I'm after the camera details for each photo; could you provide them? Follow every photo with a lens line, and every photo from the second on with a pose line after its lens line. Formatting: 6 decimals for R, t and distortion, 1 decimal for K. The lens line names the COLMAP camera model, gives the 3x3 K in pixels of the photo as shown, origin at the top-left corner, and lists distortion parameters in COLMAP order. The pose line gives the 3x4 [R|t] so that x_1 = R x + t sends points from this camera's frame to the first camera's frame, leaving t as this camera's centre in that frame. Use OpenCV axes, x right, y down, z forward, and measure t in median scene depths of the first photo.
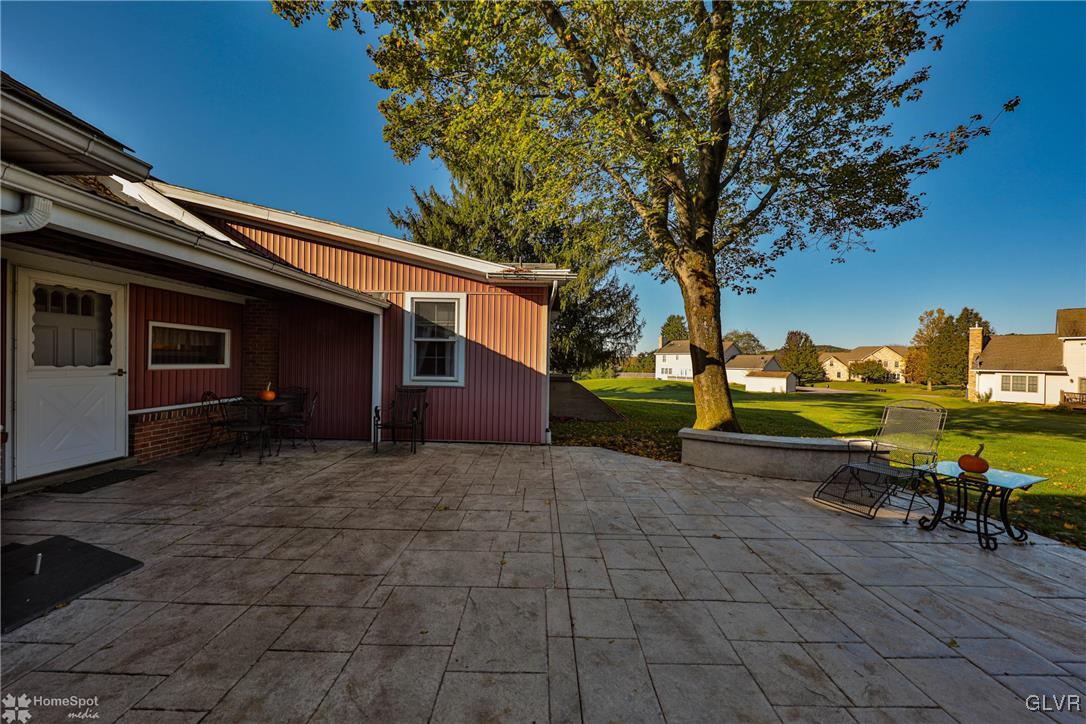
lens RADIAL K [[360.8, 0, 545.0], [0, 360.8, 364.9], [0, 0, 1]] dist [-0.003323, -0.001695]
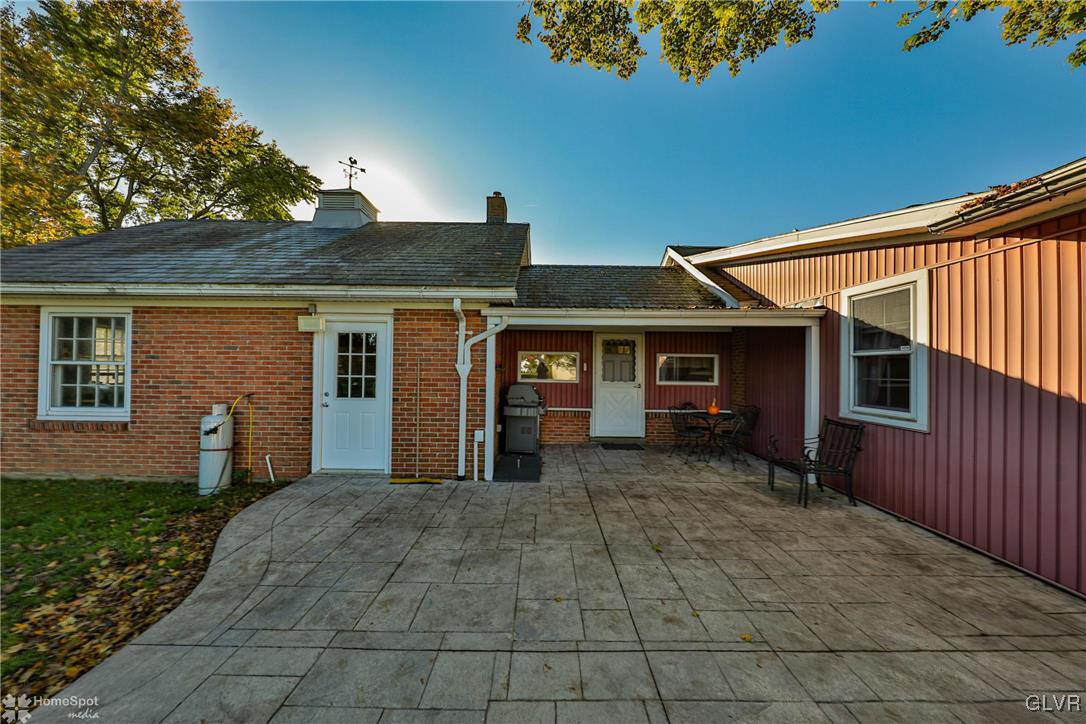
lens RADIAL K [[360.8, 0, 542.7], [0, 360.8, 365.7], [0, 0, 1]] dist [-0.003323, -0.001695]
pose [[-0.009430, -0.020495, -0.999745, 0.475123], [-0.021556, 0.999562, -0.020287, -0.027000], [0.999723, 0.021359, -0.009867, 0.536785]]
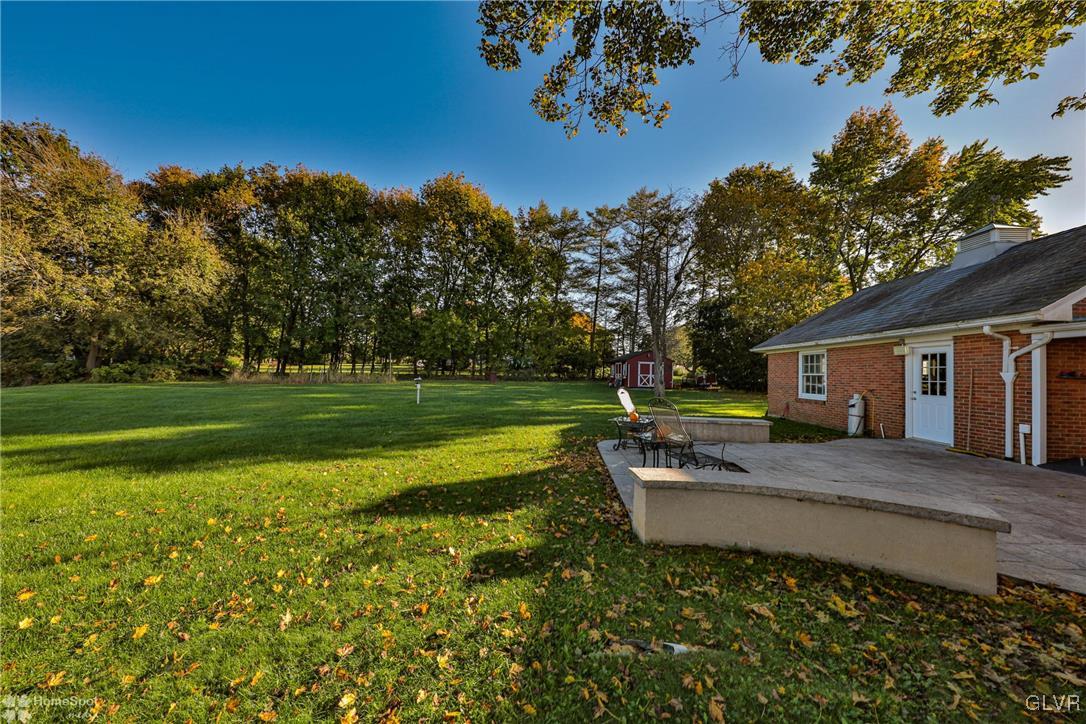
lens RADIAL K [[360.8, 0, 544.1], [0, 360.8, 362.3], [0, 0, 1]] dist [-0.003323, -0.001695]
pose [[-0.996787, -0.044293, 0.066731, 1.131321], [-0.045635, 0.998783, -0.018720, 0.021497], [-0.065820, -0.021705, -0.997595, 1.810230]]
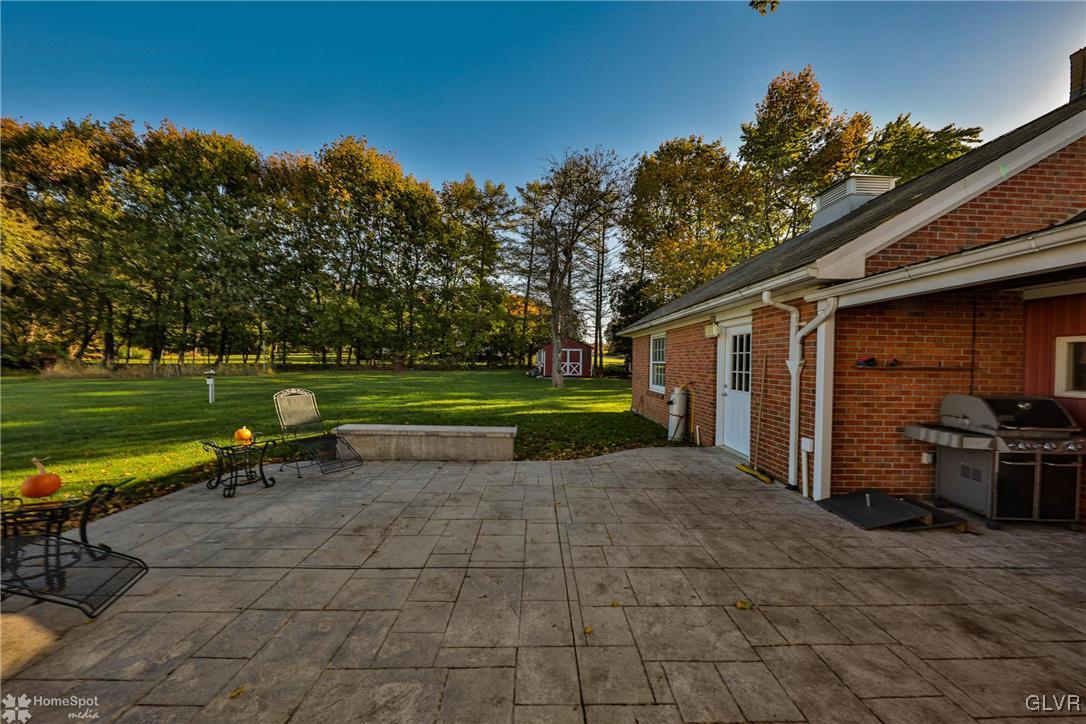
lens RADIAL K [[360.8, 0, 543.3], [0, 360.8, 362.9], [0, 0, 1]] dist [-0.003323, -0.001695]
pose [[-0.999339, -0.036153, -0.003741, 0.075754], [-0.036207, 0.999224, 0.015519, -0.031505], [0.003177, 0.015644, -0.999873, 1.244270]]
